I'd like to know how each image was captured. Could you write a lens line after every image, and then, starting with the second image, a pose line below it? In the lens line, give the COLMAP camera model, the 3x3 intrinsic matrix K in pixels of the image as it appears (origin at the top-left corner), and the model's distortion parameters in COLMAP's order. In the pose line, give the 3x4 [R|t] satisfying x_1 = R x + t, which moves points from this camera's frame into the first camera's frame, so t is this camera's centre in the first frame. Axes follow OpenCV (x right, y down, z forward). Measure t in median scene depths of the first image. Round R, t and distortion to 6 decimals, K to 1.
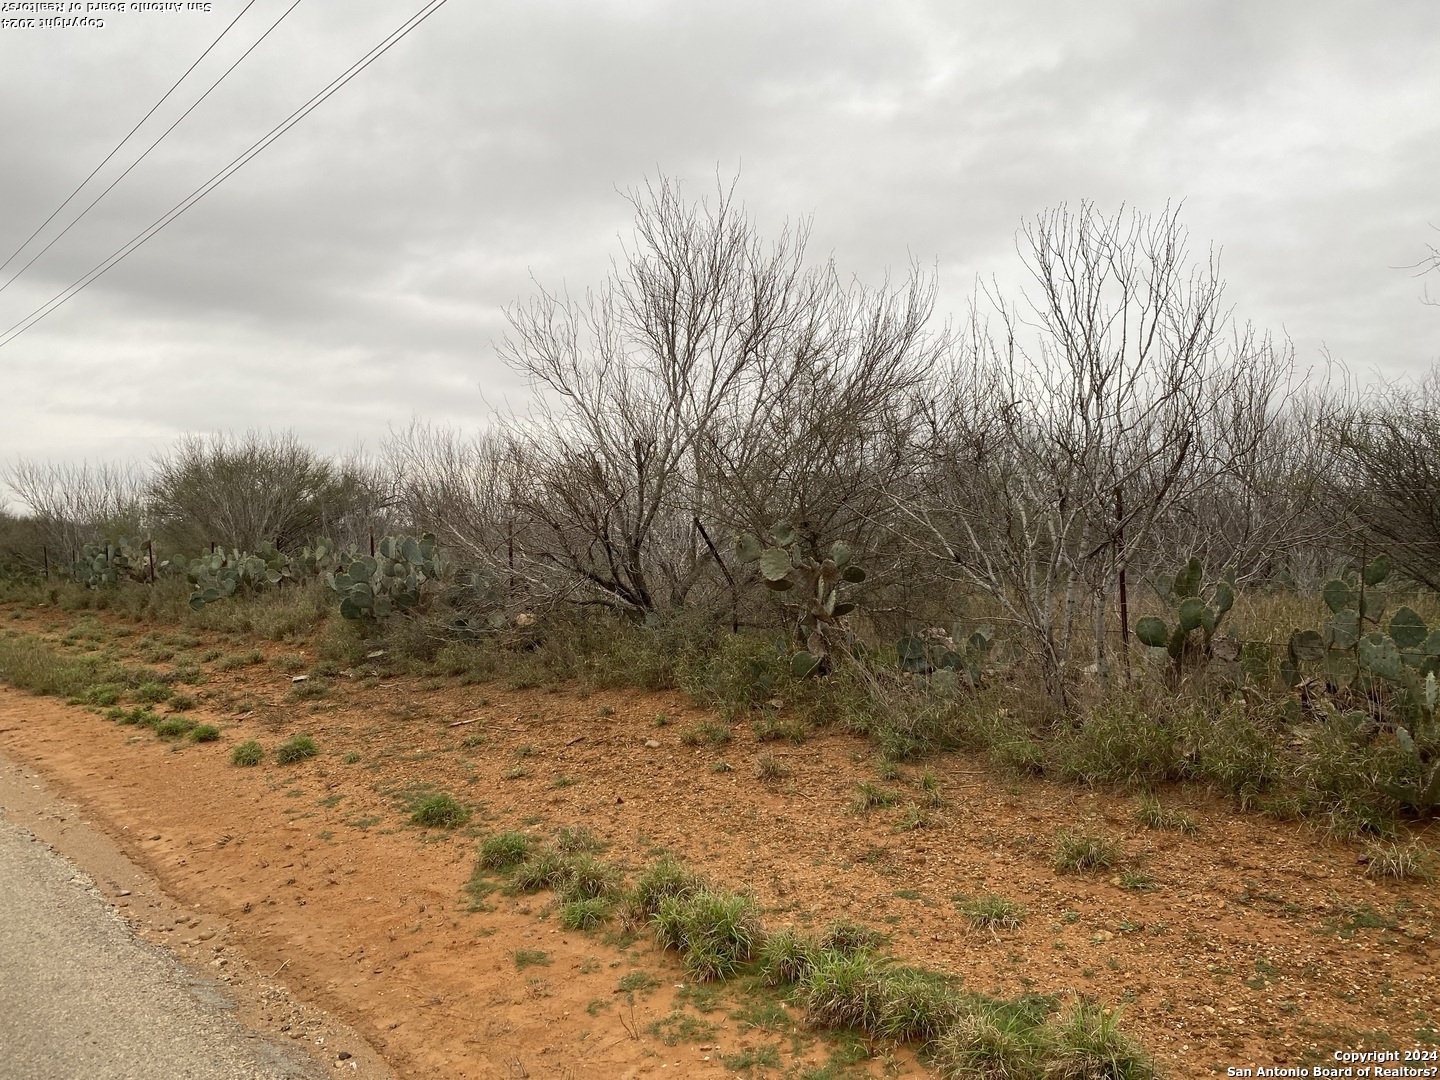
lens RADIAL K [[1150.5, 0, 719.2], [0, 1150.5, 484.3], [0, 0, 1]] dist [0.017279, 0.005519]
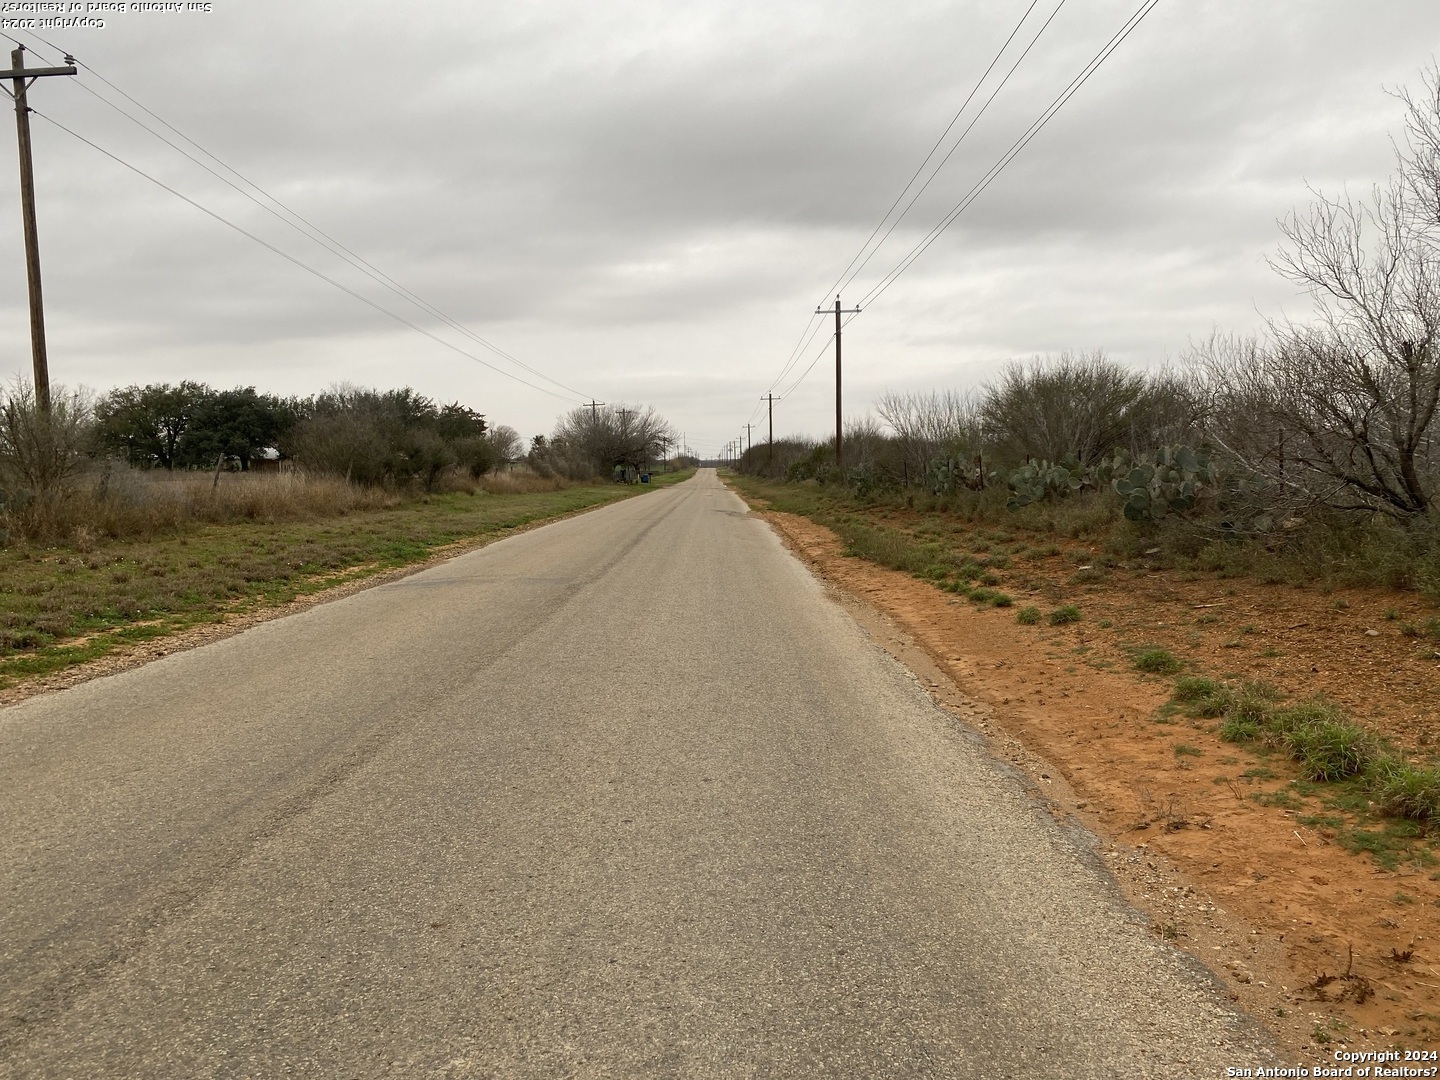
lens RADIAL K [[1225.3, 0, 720.0], [0, 1225.3, 540.0], [0, 0, 1]] dist [-0.176206, 0.000938]
pose [[0.772239, 0.018547, -0.635061, 0.143254], [0.058177, 0.993310, 0.099753, -0.005237], [0.632663, -0.113979, 0.765994, -0.193068]]
